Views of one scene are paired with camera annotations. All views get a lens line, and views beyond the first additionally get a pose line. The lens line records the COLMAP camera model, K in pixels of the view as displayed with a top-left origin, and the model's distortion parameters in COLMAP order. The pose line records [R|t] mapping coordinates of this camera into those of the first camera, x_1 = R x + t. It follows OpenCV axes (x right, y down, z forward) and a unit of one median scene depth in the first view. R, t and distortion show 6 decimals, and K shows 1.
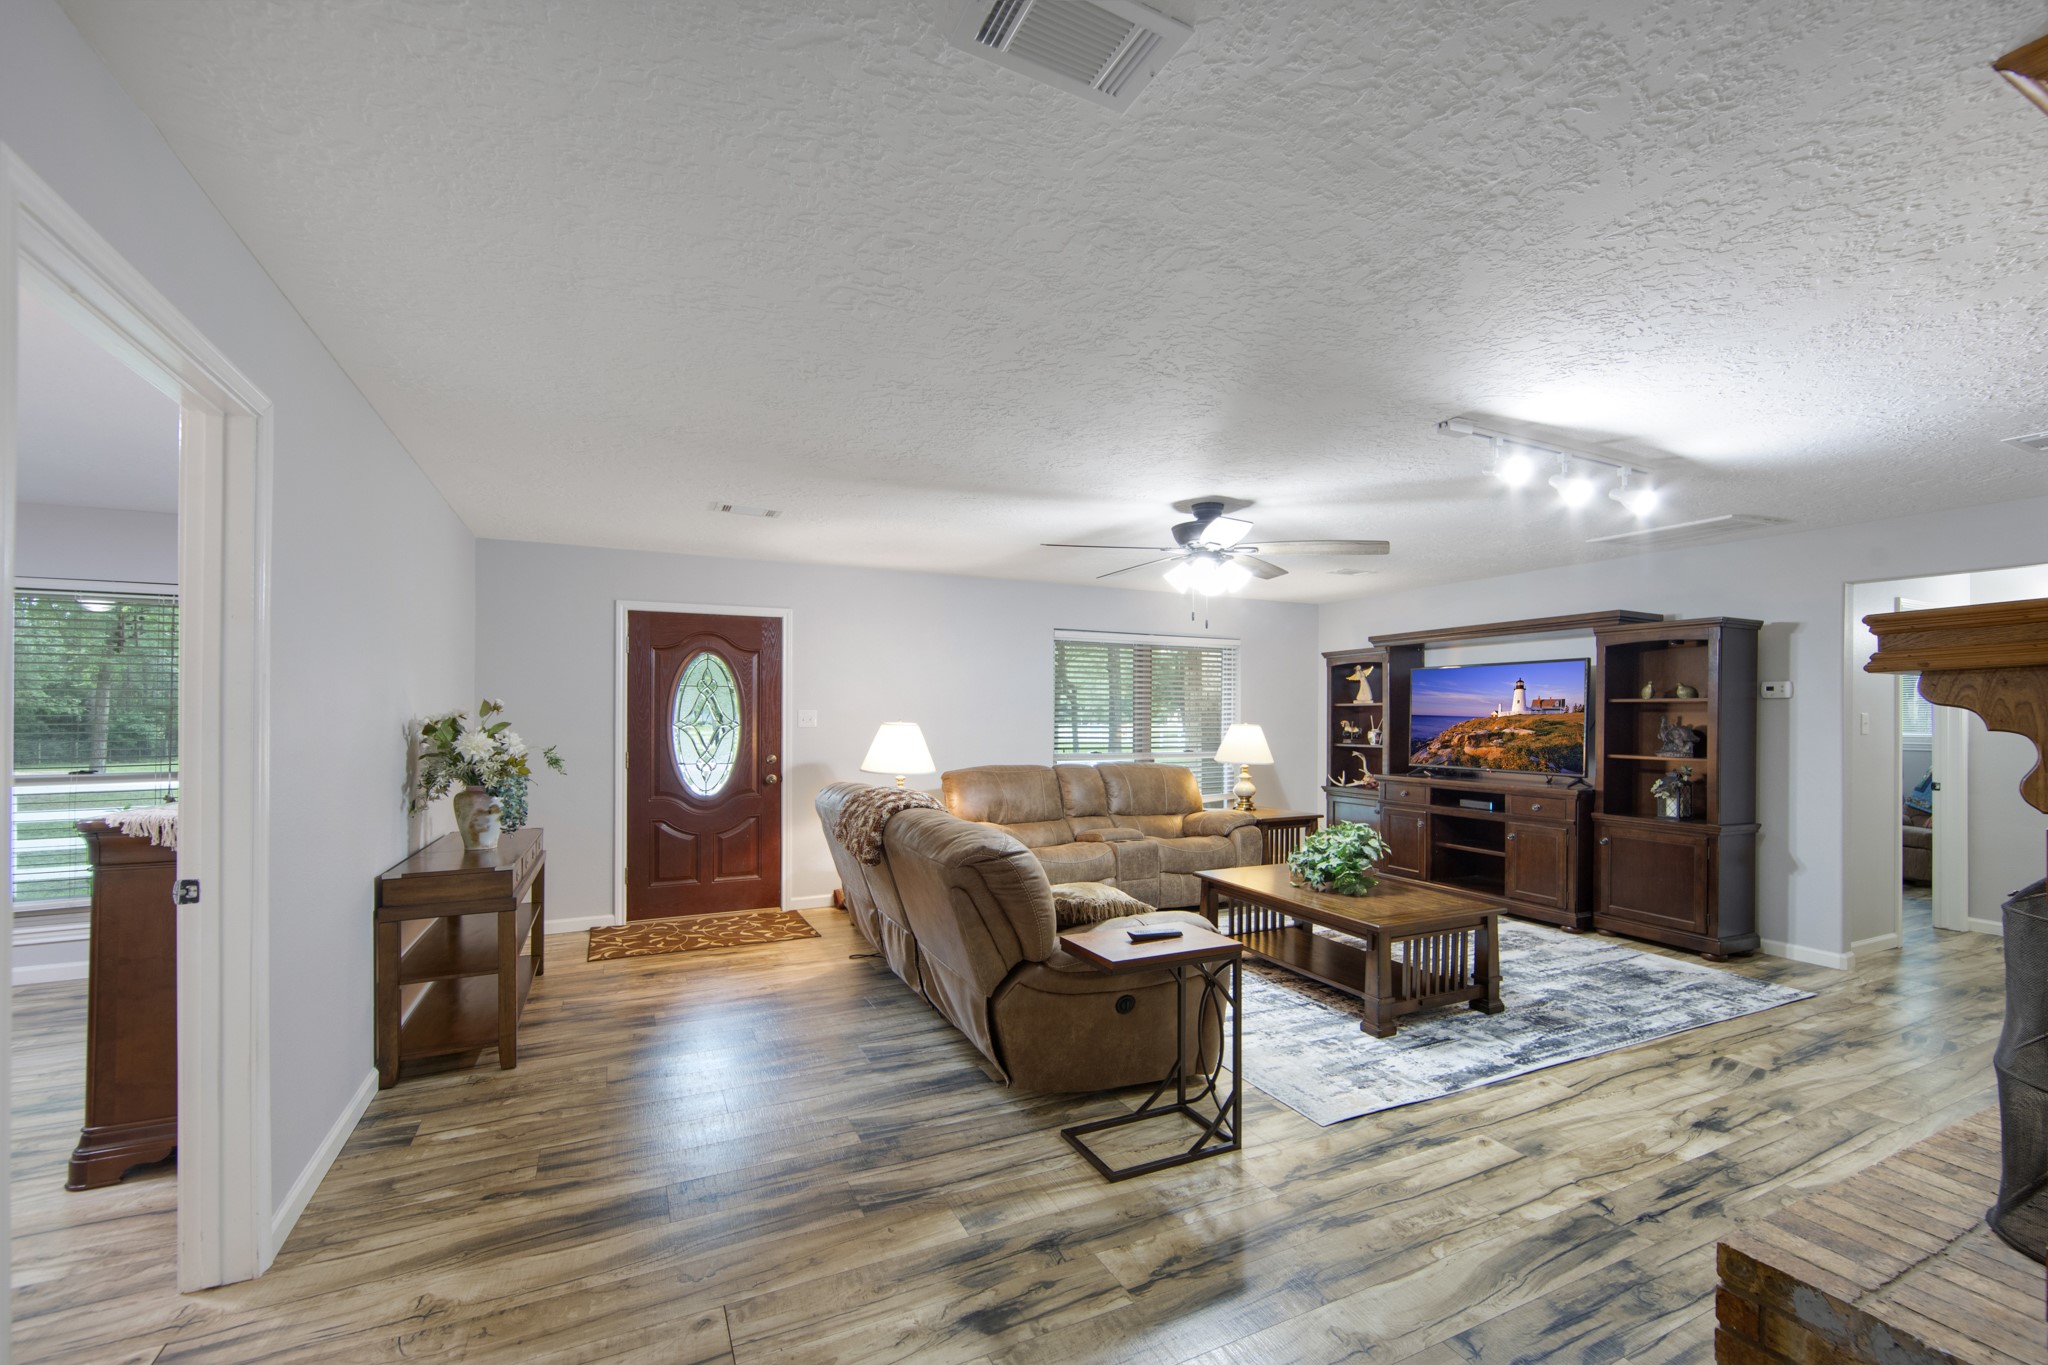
lens RADIAL K [[829.6, 0, 1076.5], [0, 829.6, 717.0], [0, 0, 1]] dist [-0.002191, 0.001408]
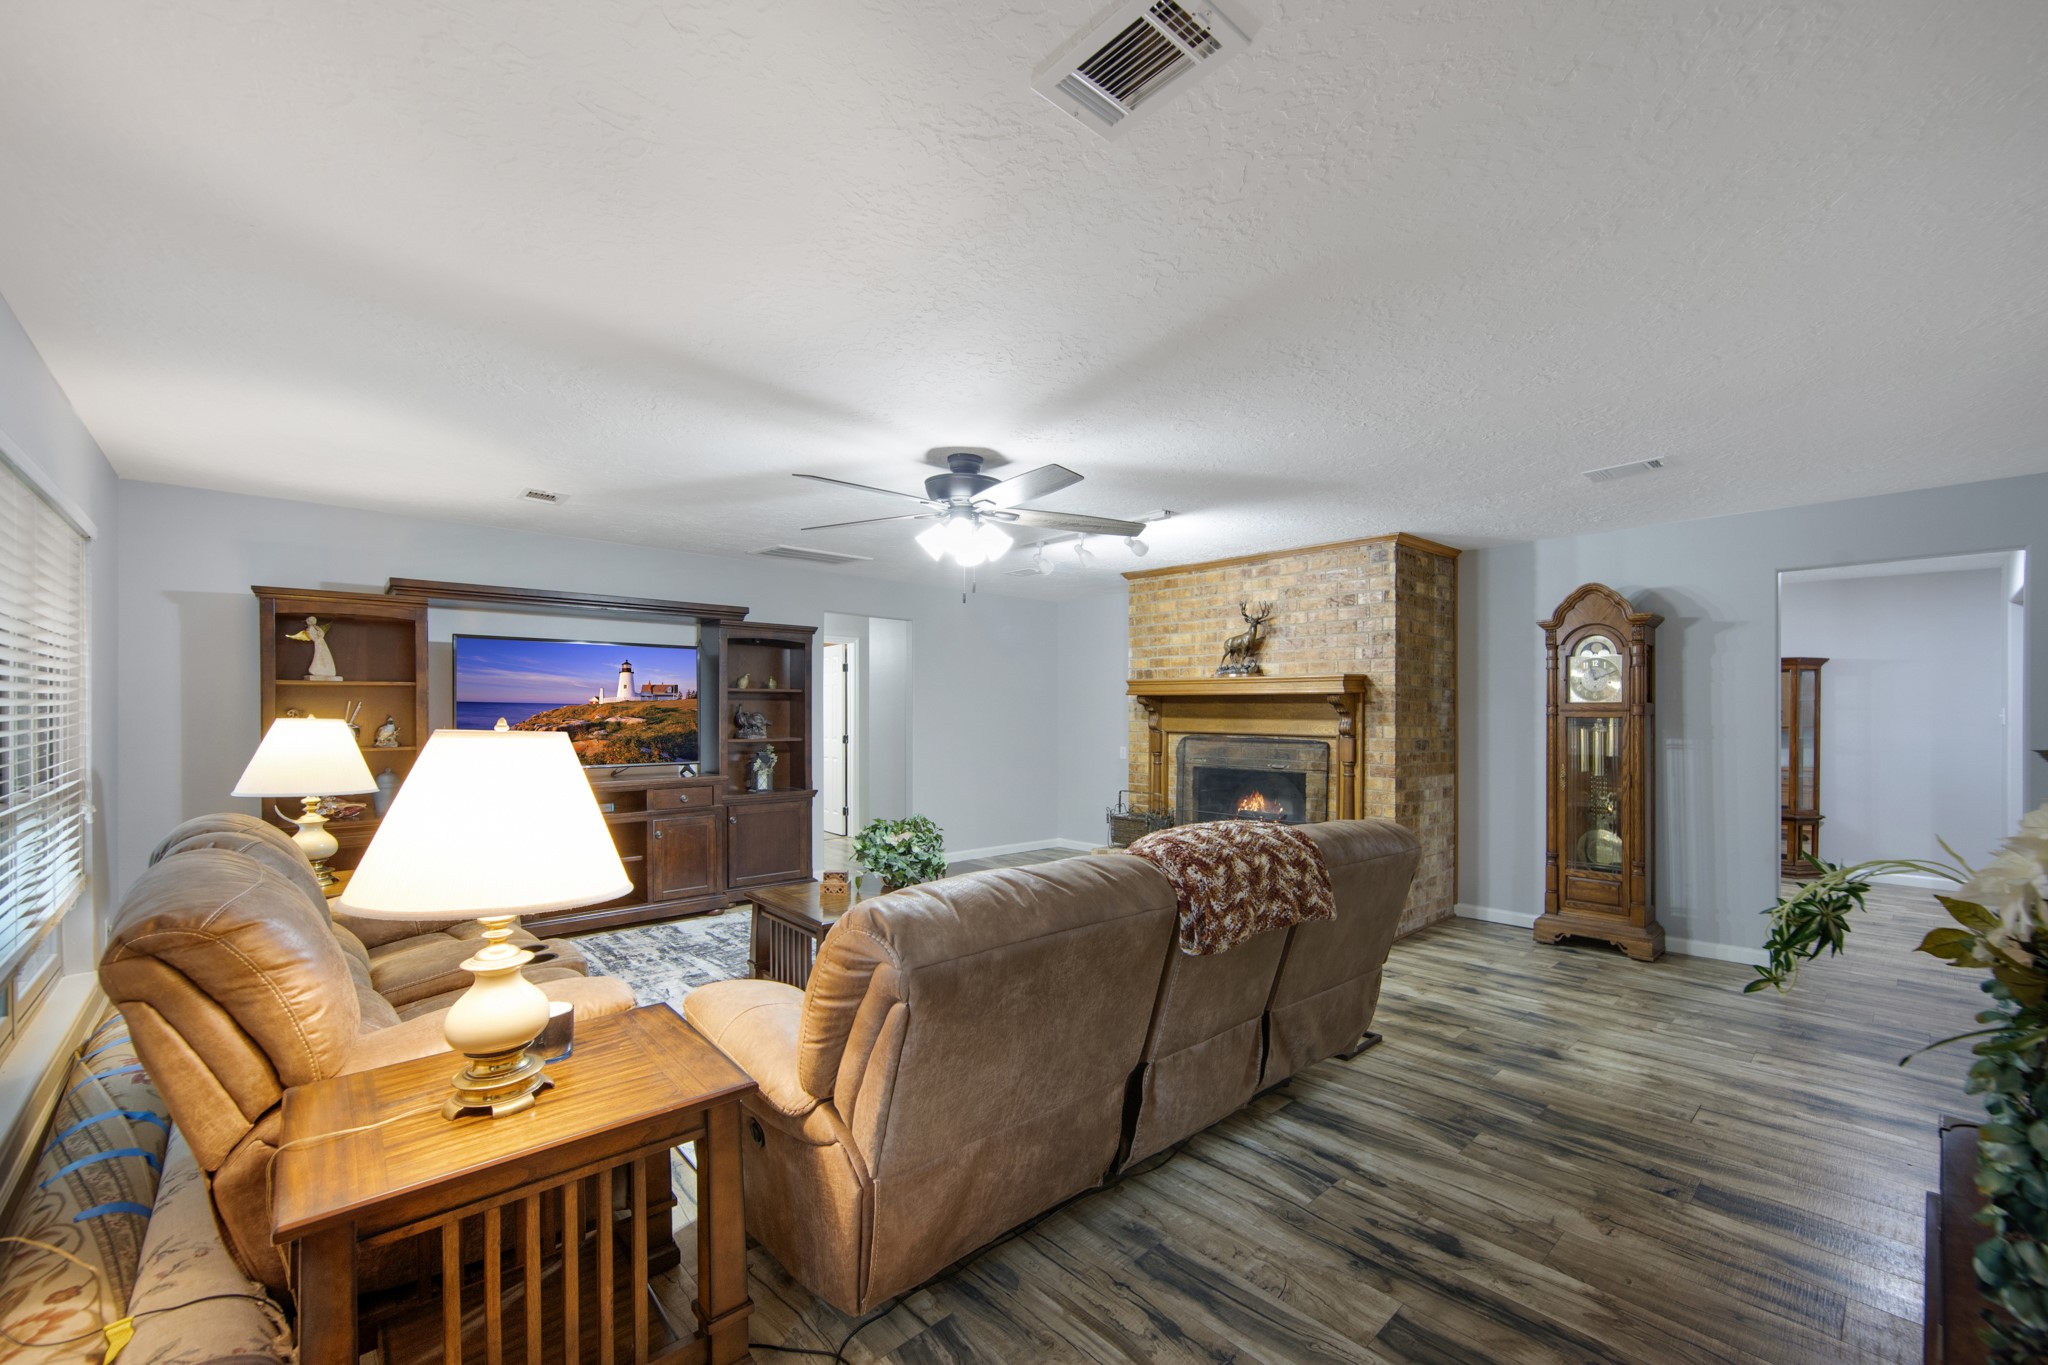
lens RADIAL K [[829.6, 0, 1103.3], [0, 829.6, 712.1], [0, 0, 1]] dist [-0.002191, 0.001408]
pose [[-0.284174, -0.010375, 0.958717, -0.658992], [-0.005291, 0.999943, 0.009253, -0.003187], [-0.958758, -0.002443, -0.284213, 1.047079]]
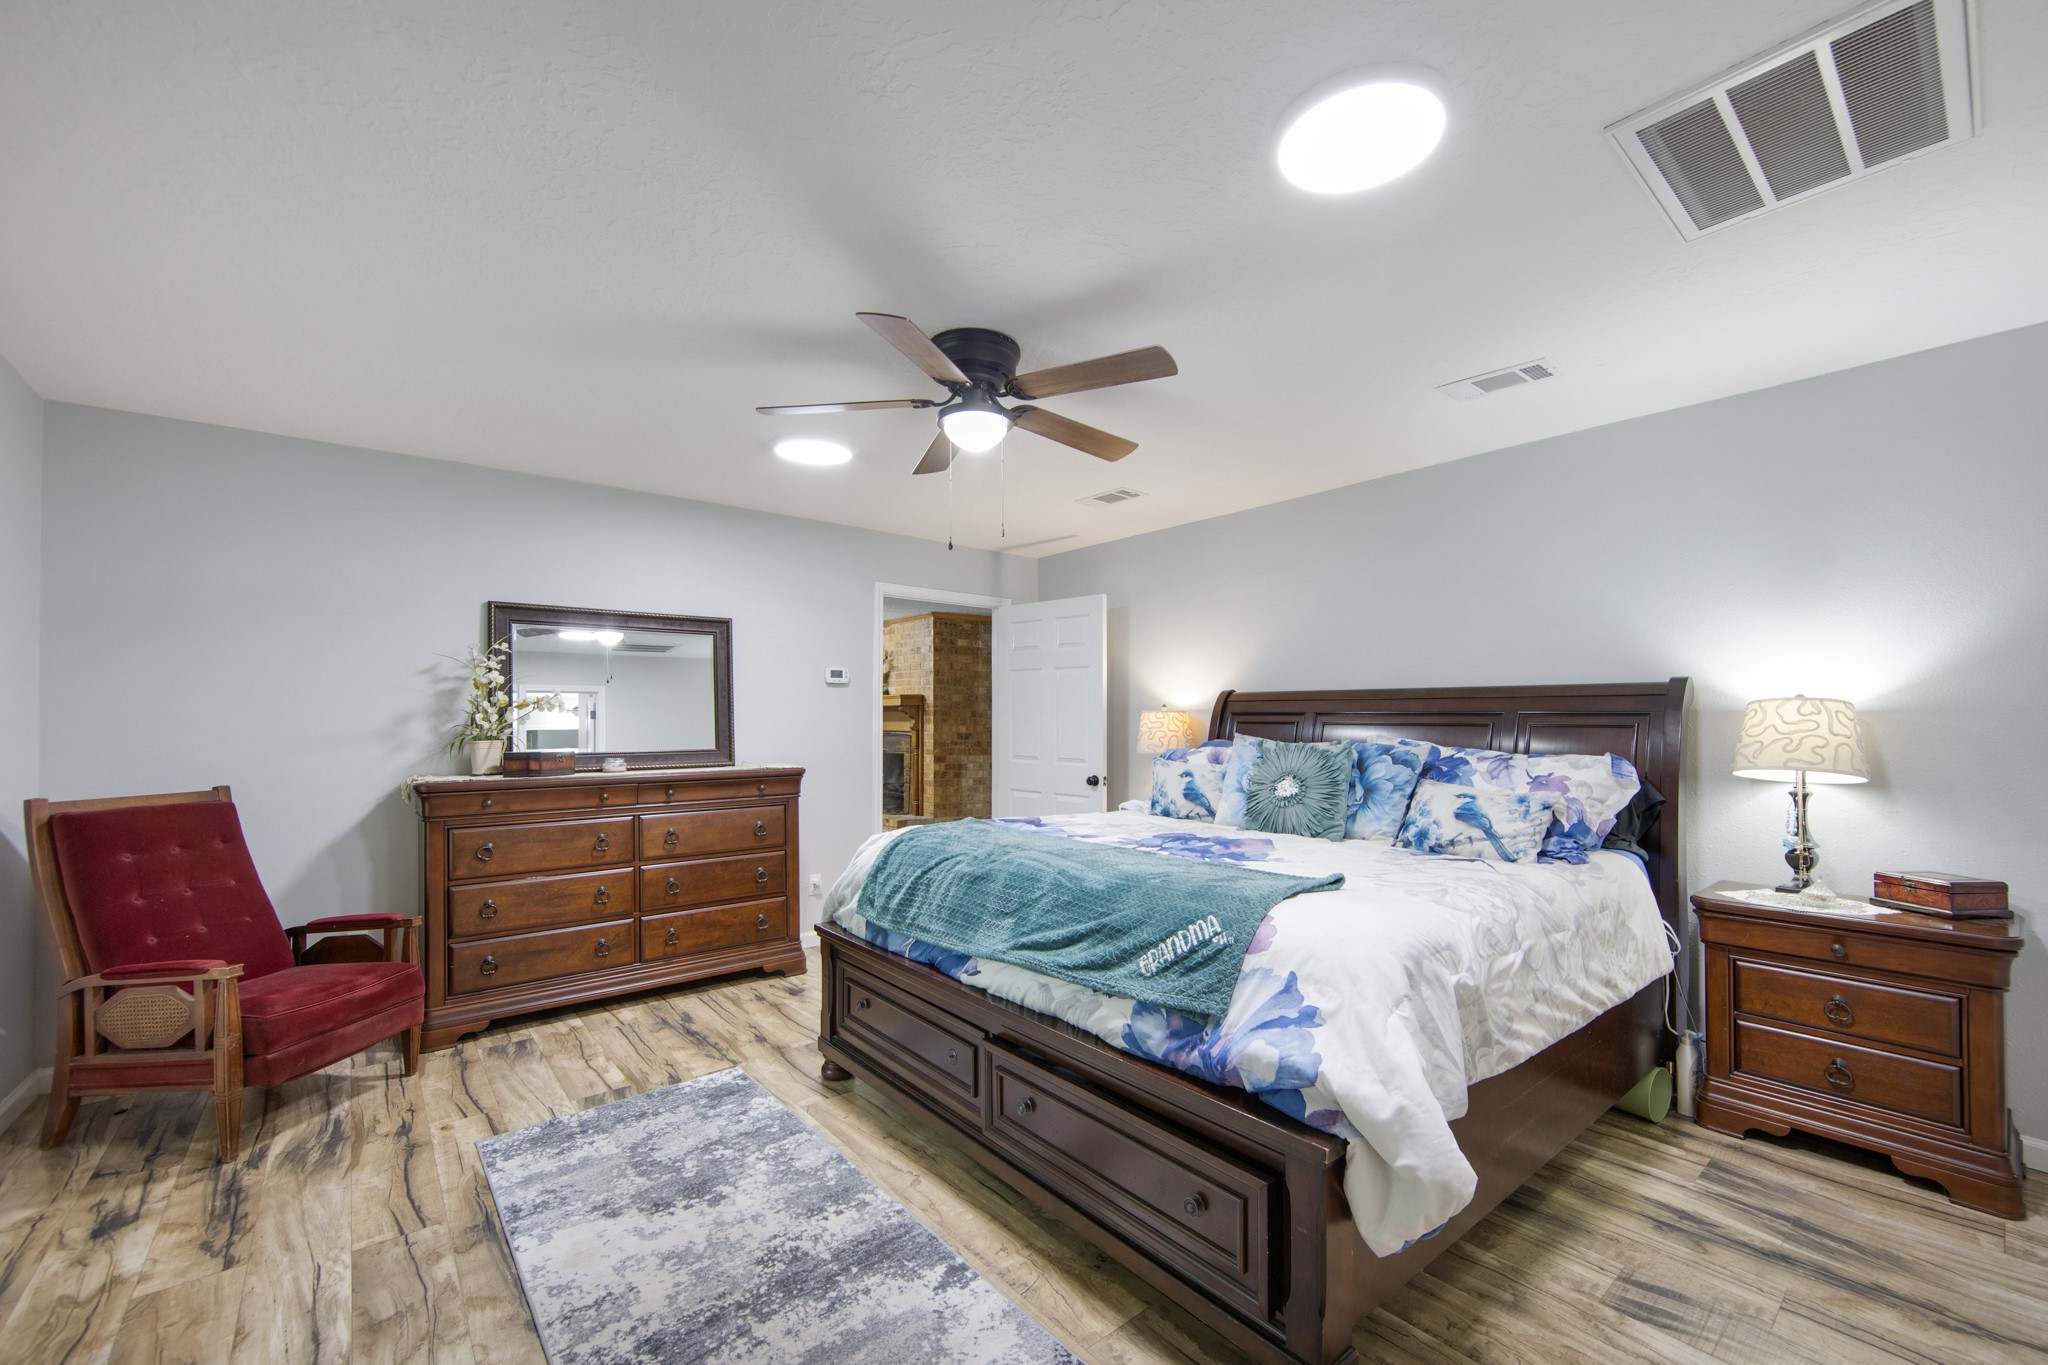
lens RADIAL K [[829.6, 0, 1058.1], [0, 829.6, 715.5], [0, 0, 1]] dist [-0.002191, 0.001408]
pose [[-0.218765, -0.002013, 0.975775, -1.689942], [-0.001564, 0.999997, 0.001713, -0.000718], [-0.975776, -0.001152, -0.218768, 0.456561]]
